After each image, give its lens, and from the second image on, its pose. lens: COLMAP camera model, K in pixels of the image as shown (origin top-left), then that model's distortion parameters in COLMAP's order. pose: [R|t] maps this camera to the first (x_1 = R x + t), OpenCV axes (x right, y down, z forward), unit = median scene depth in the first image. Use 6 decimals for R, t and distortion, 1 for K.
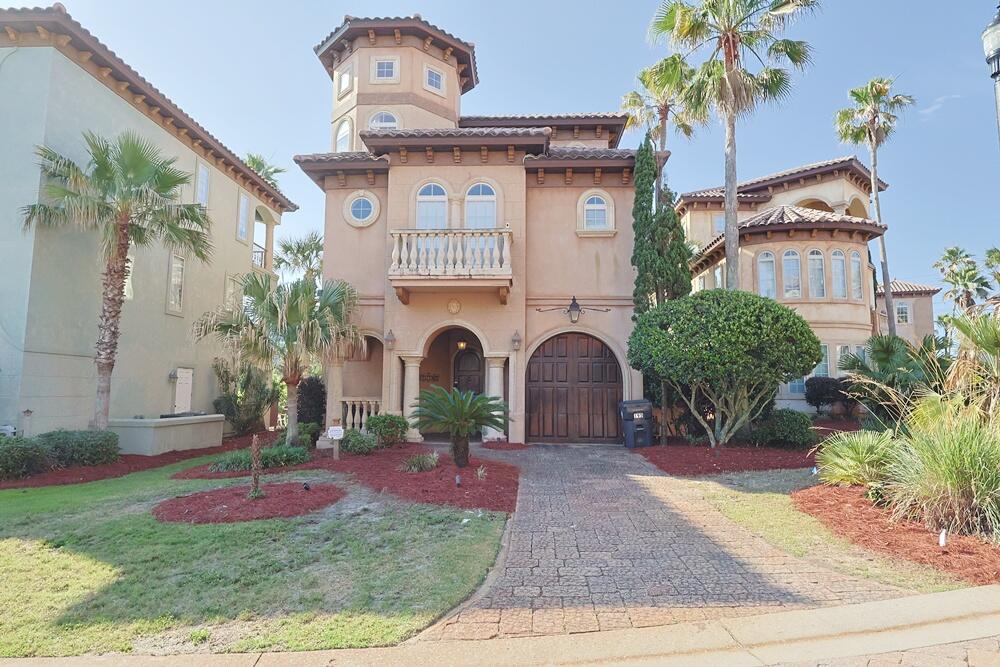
lens RADIAL K [[576.3, 0, 500.0], [0, 576.3, 333.5], [0, 0, 1]] dist [-0.005513, -0.000809]
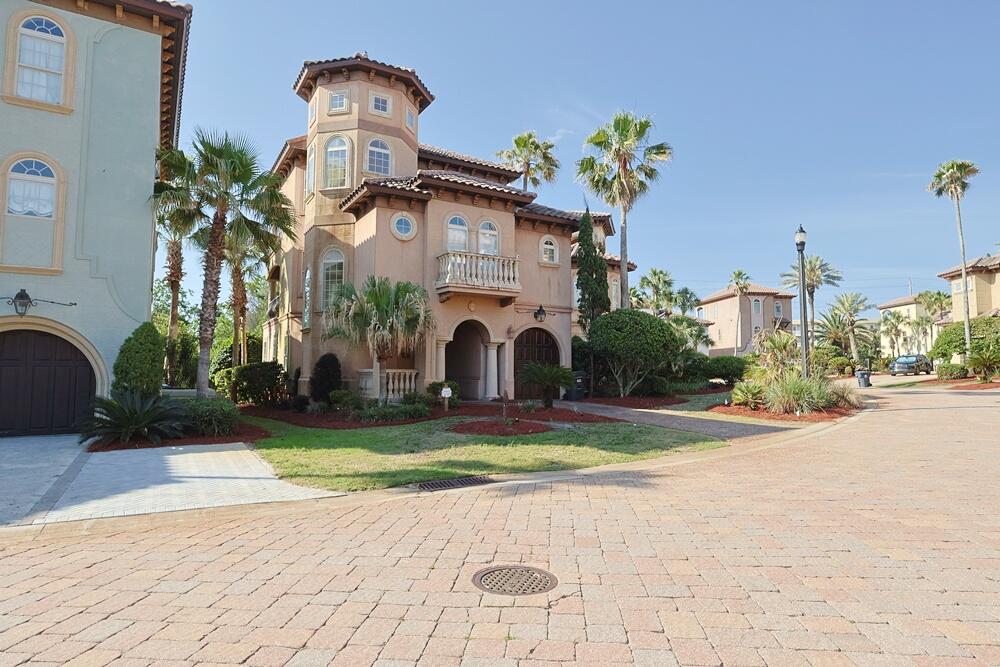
lens RADIAL K [[576.3, 0, 500.0], [0, 576.3, 333.5], [0, 0, 1]] dist [-0.005513, -0.000809]
pose [[0.837952, 0.037687, 0.544441, -0.784301], [-0.058422, 0.998075, 0.020828, -0.012773], [-0.542608, -0.049260, 0.838541, -0.239066]]
